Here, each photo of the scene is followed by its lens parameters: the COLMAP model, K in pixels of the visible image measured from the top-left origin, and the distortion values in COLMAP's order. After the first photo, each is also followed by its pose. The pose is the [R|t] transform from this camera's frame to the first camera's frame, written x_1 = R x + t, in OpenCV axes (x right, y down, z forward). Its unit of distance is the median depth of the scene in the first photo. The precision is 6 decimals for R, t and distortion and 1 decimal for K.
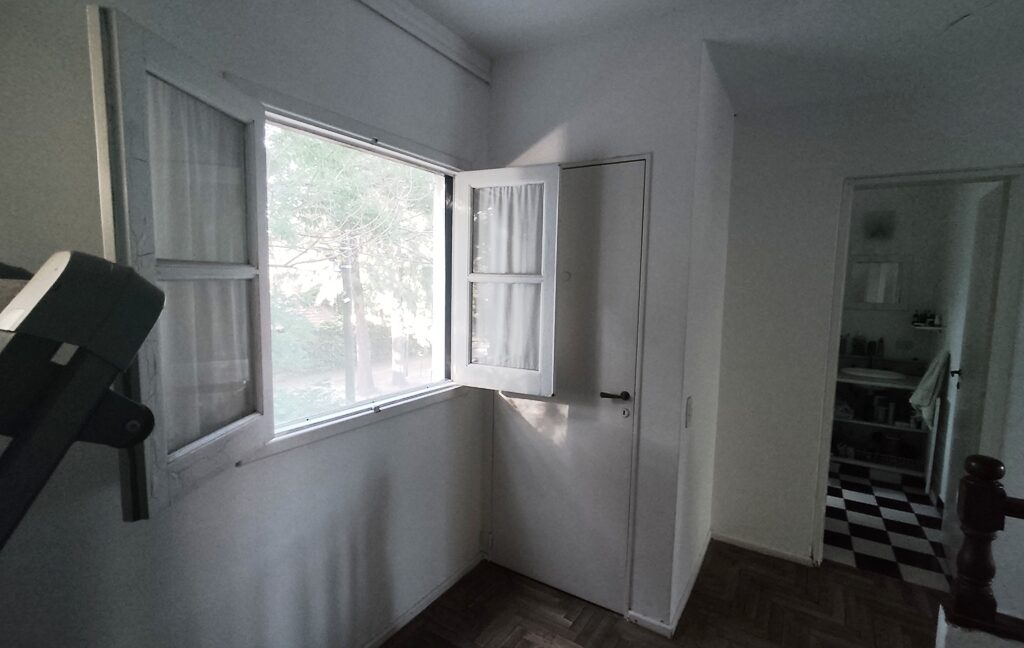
lens RADIAL K [[478.0, 0, 512.0], [0, 478.0, 324.0], [0, 0, 1]] dist [0.000419, -0.000554]
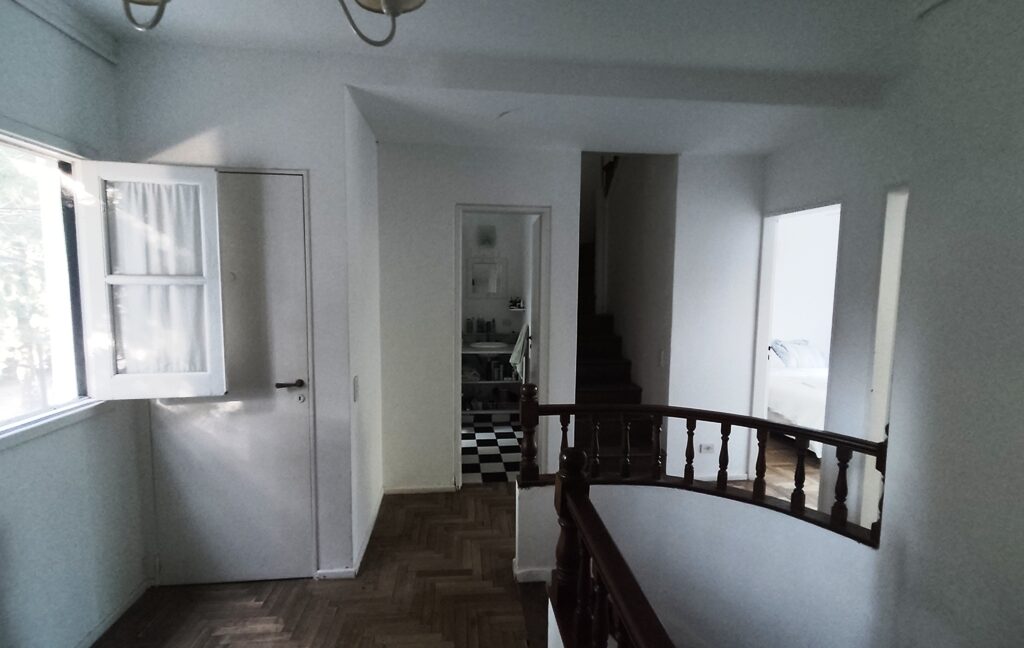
lens RADIAL K [[495.2, 0, 512.0], [0, 495.2, 324.0], [0, 0, 1]] dist [0.001610, 0.000627]
pose [[0.792409, -0.068551, 0.606126, -0.058226], [0.063310, 0.997541, 0.030052, 0.006751], [-0.606696, 0.014560, 0.794800, -0.209248]]
